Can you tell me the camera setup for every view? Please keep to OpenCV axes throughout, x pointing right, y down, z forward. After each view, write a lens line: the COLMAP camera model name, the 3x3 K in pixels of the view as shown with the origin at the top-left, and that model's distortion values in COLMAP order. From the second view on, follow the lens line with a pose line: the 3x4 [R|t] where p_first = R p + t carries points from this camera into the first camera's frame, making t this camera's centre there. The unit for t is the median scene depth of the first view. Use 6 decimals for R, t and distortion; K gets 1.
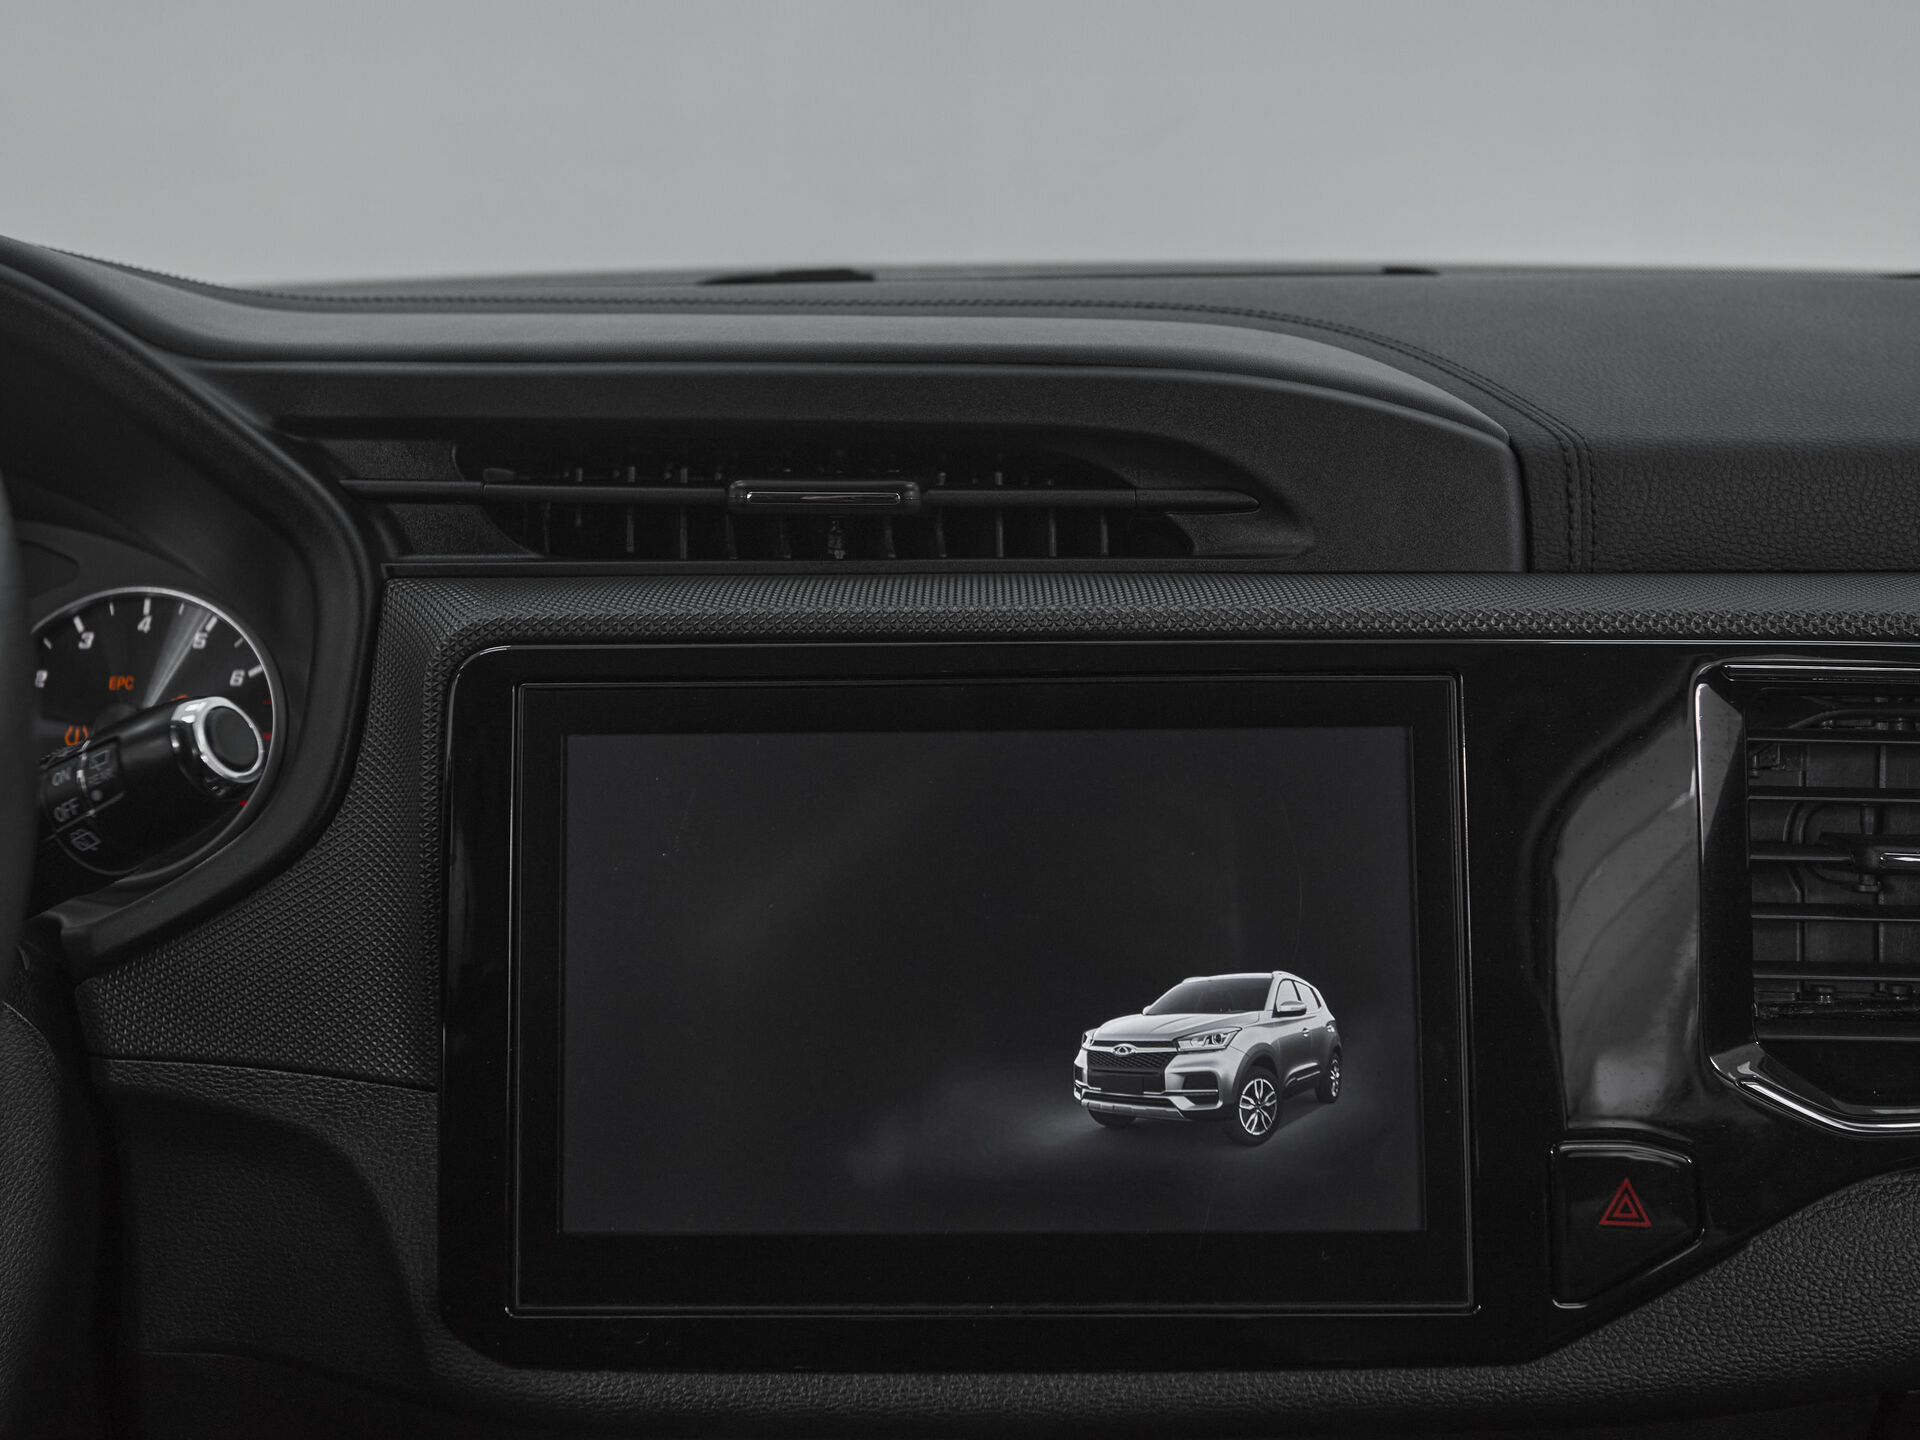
lens RADIAL K [[2006.5, 0, 938.0], [0, 2006.5, 682.7], [0, 0, 1]] dist [-0.031072, 0.000000]
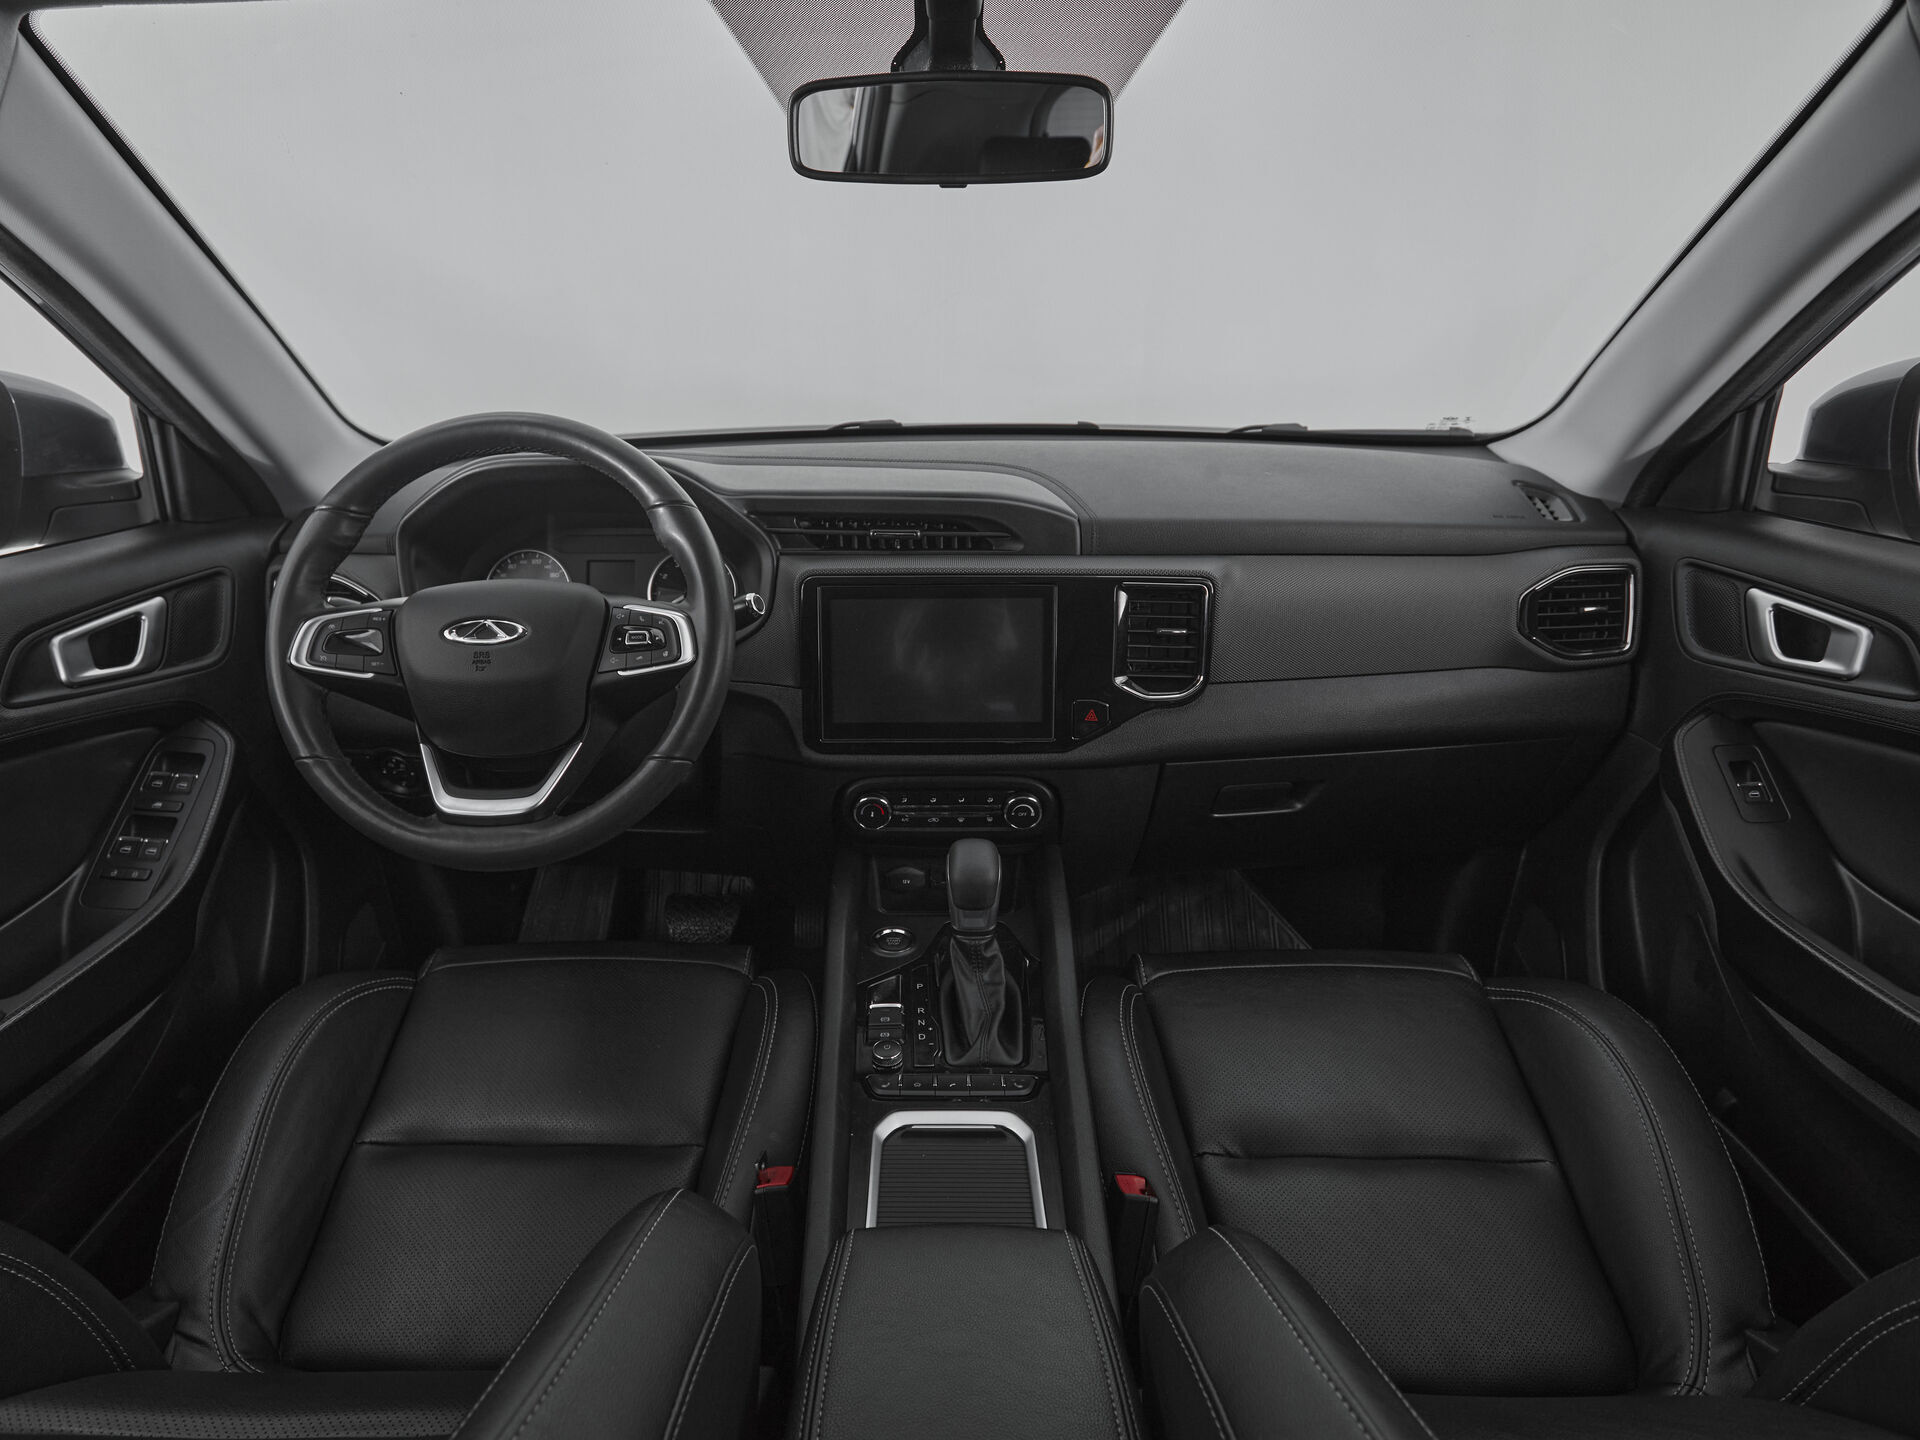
lens RADIAL K [[1017.8, 0, 900.3], [0, 1017.8, 741.0], [0, 0, 1]] dist [-0.004192, -0.003638]
pose [[0.999881, 0.003122, -0.015097, -0.018015], [0.000054, 0.978565, 0.205937, -0.111387], [0.015416, -0.205914, 0.978449, -0.994519]]
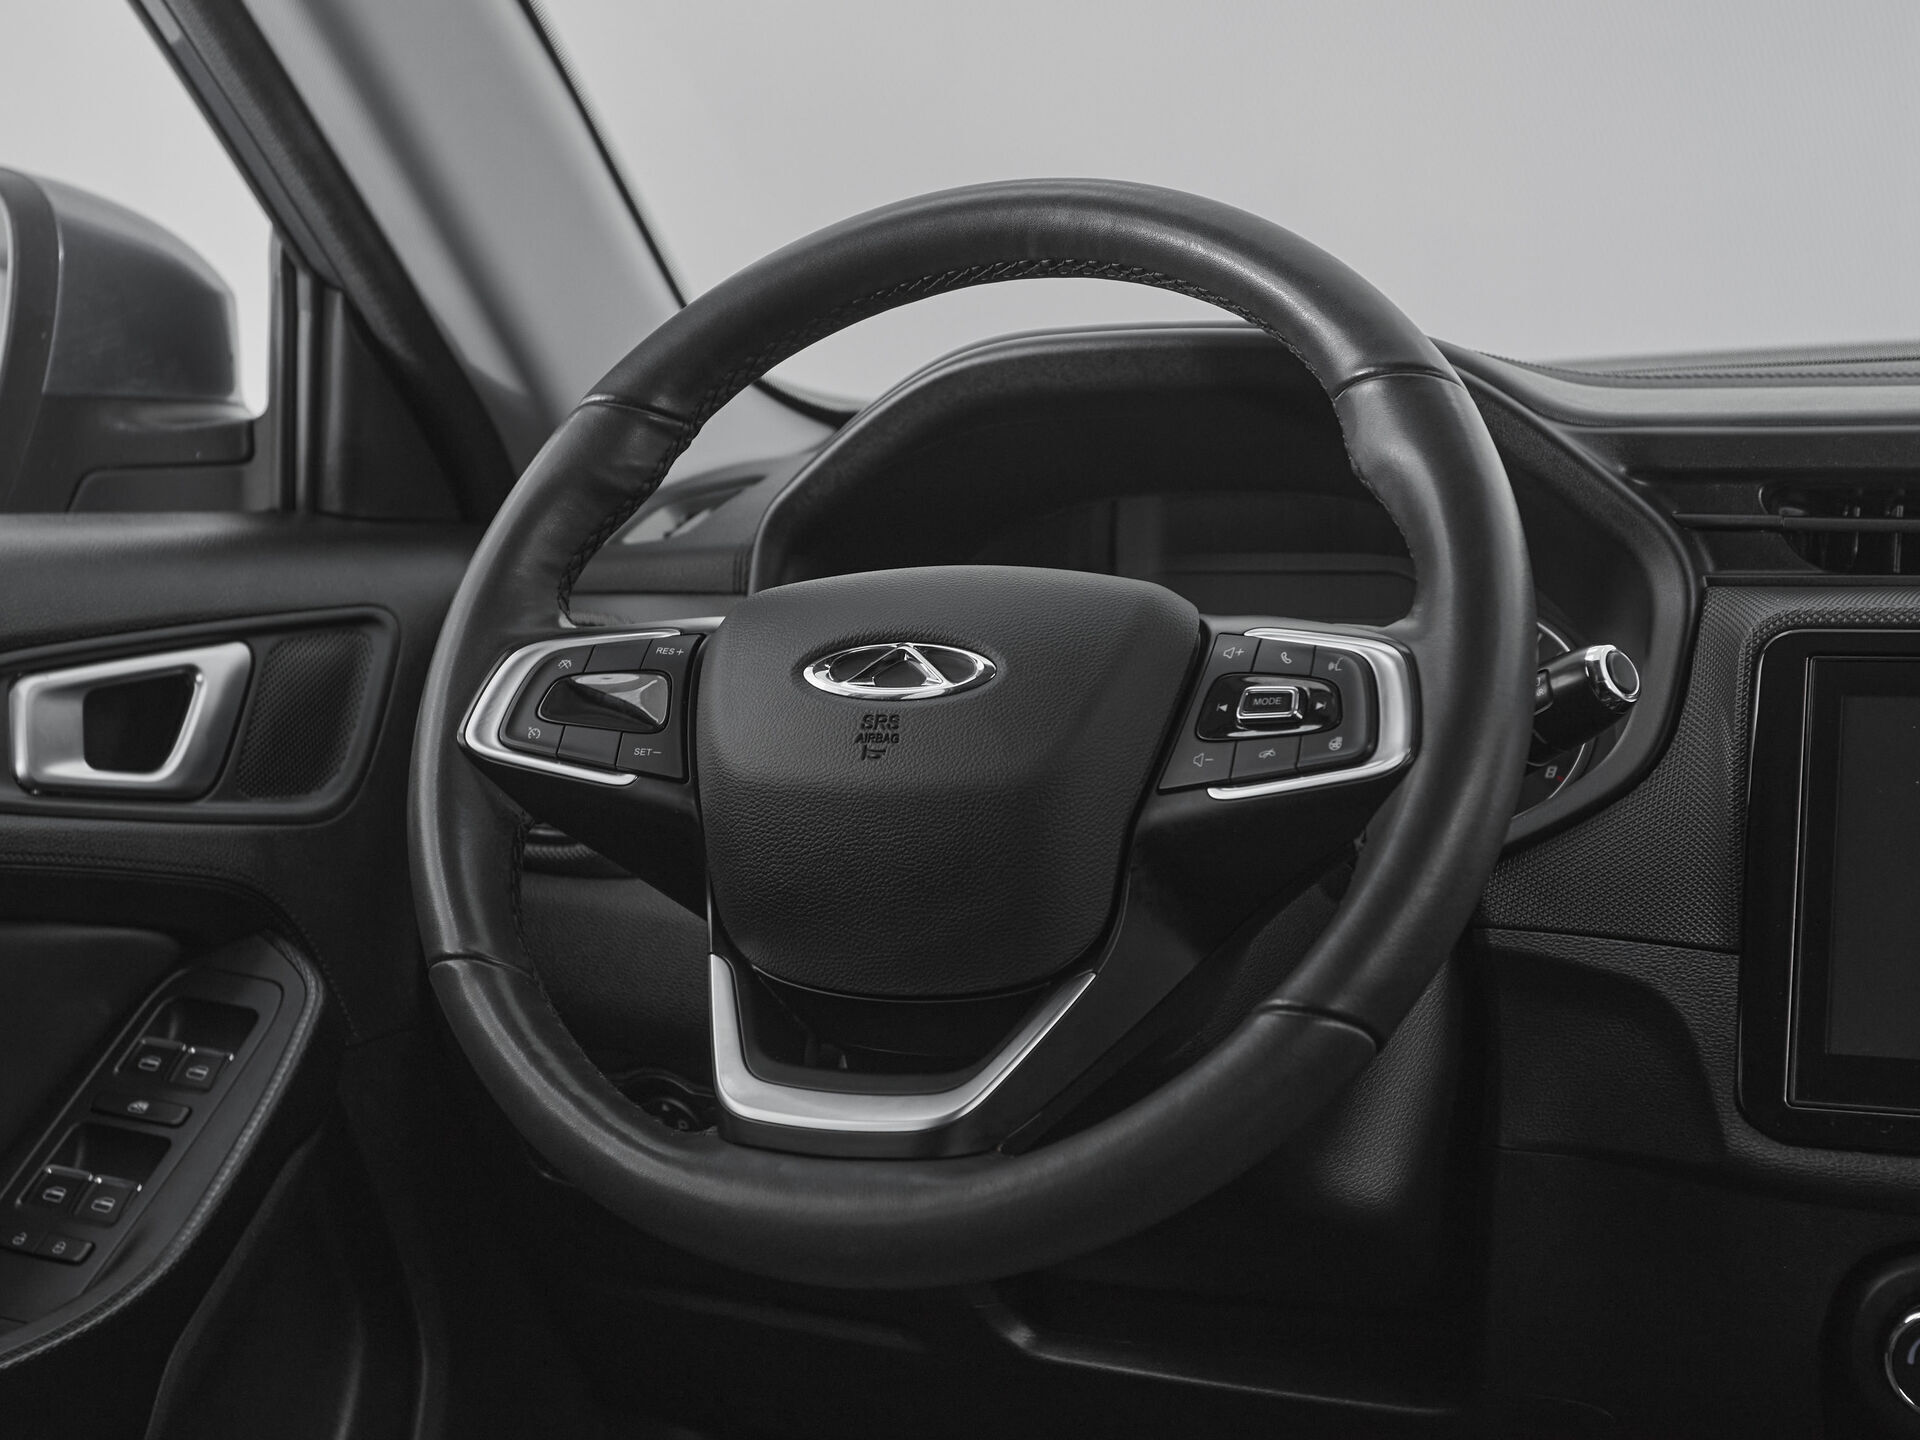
lens RADIAL K [[3044.8, 0, 950.6], [0, 3044.8, 727.0], [0, 0, 1]] dist [0.015075, 0.000000]
pose [[0.907329, 0.026150, -0.419607, 0.129301], [-0.054941, 0.996880, -0.056676, 0.193998], [0.416815, 0.074477, 0.905935, -1.099556]]
